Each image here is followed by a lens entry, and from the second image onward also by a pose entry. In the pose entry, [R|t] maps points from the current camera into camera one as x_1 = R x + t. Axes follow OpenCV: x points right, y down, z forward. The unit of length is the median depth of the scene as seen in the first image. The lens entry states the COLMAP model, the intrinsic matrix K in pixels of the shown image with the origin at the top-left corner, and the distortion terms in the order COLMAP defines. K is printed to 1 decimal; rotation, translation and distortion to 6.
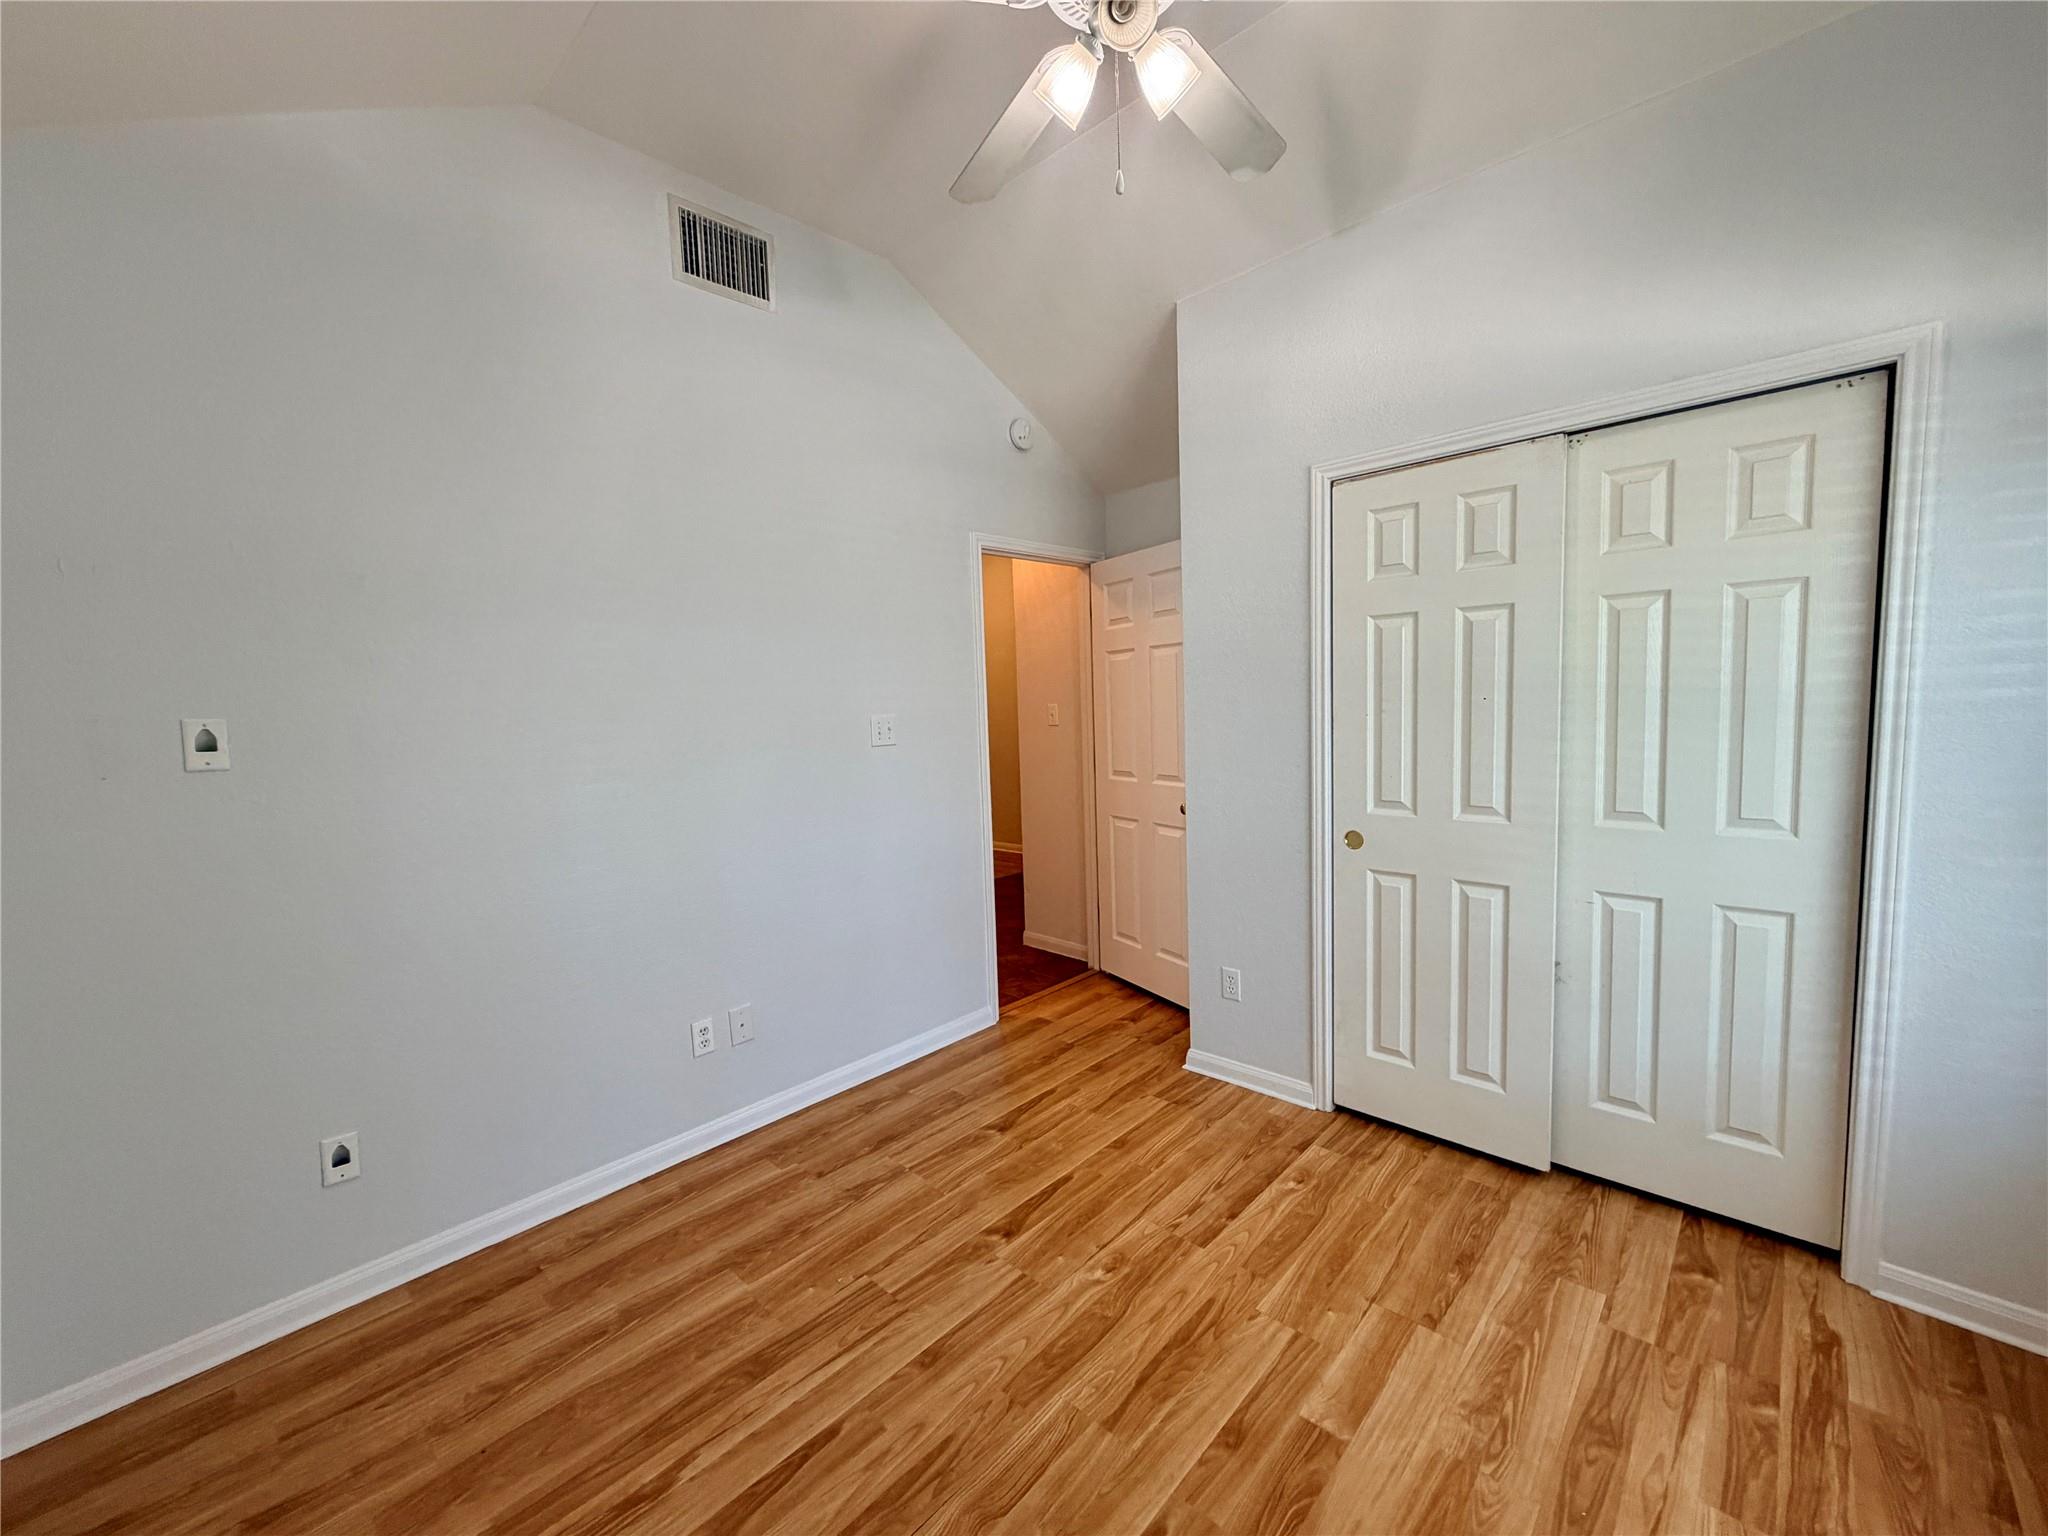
lens RADIAL K [[815.0, 0, 1018.3], [0, 815.0, 767.6], [0, 0, 1]] dist [-0.000699, 0.002532]
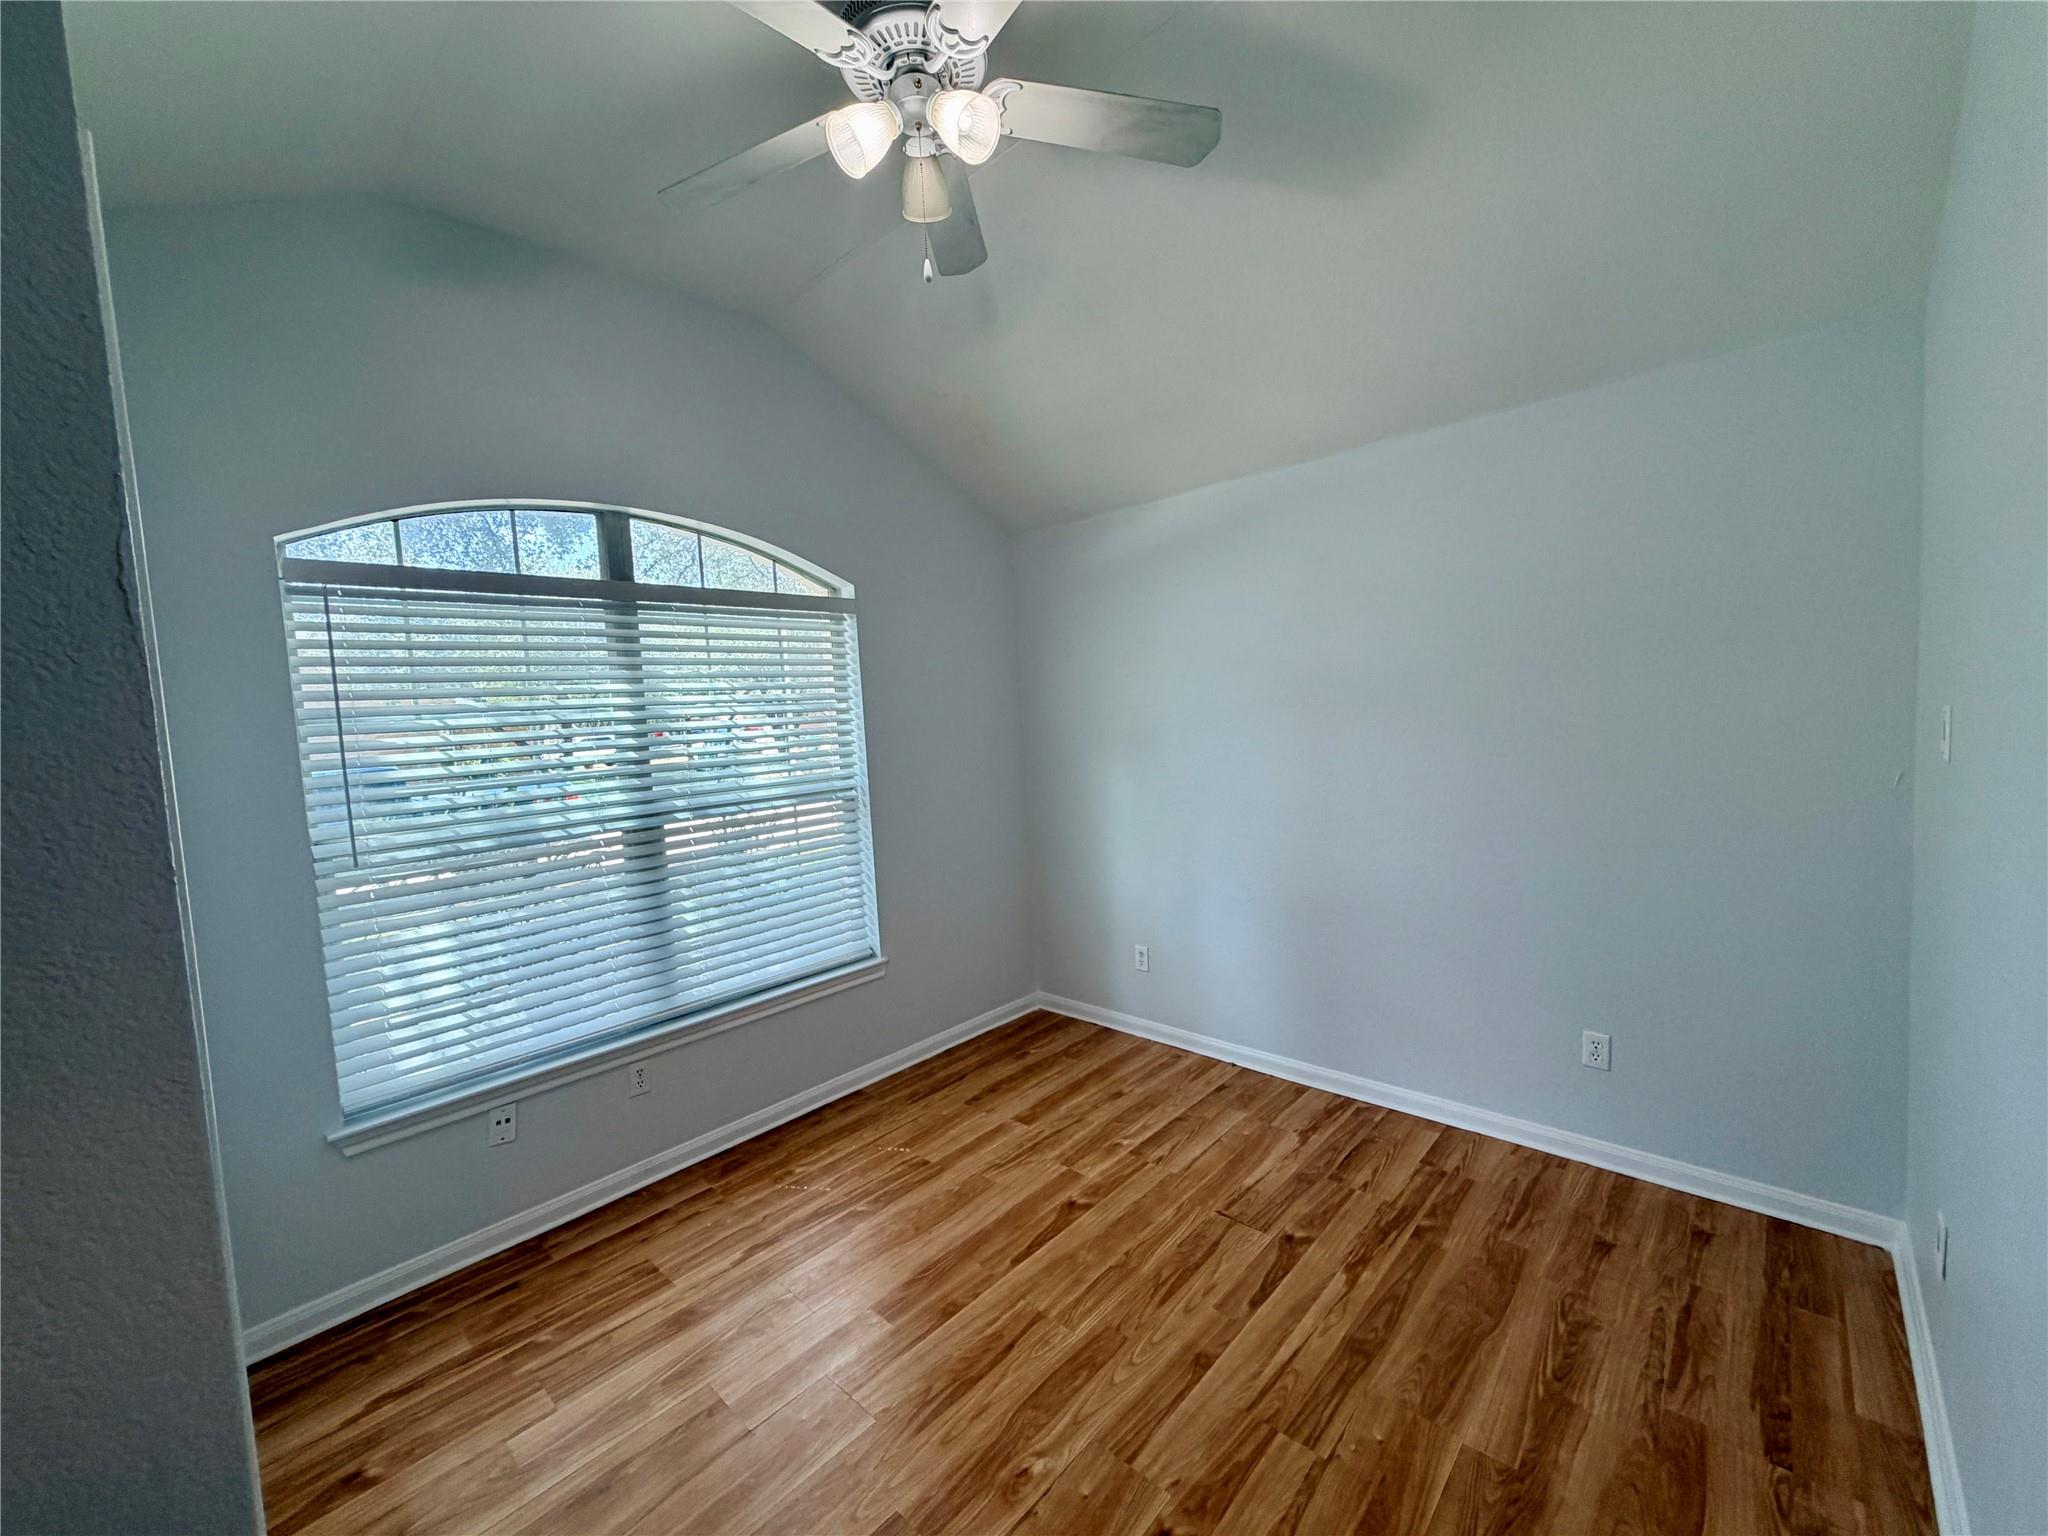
lens RADIAL K [[815.0, 0, 1018.3], [0, 815.0, 767.6], [0, 0, 1]] dist [-0.000699, 0.002532]
pose [[-0.995845, 0.090837, -0.006401, 0.067389], [0.088590, 0.982684, 0.162739, -0.237724], [0.021073, 0.161496, -0.986648, 1.923797]]
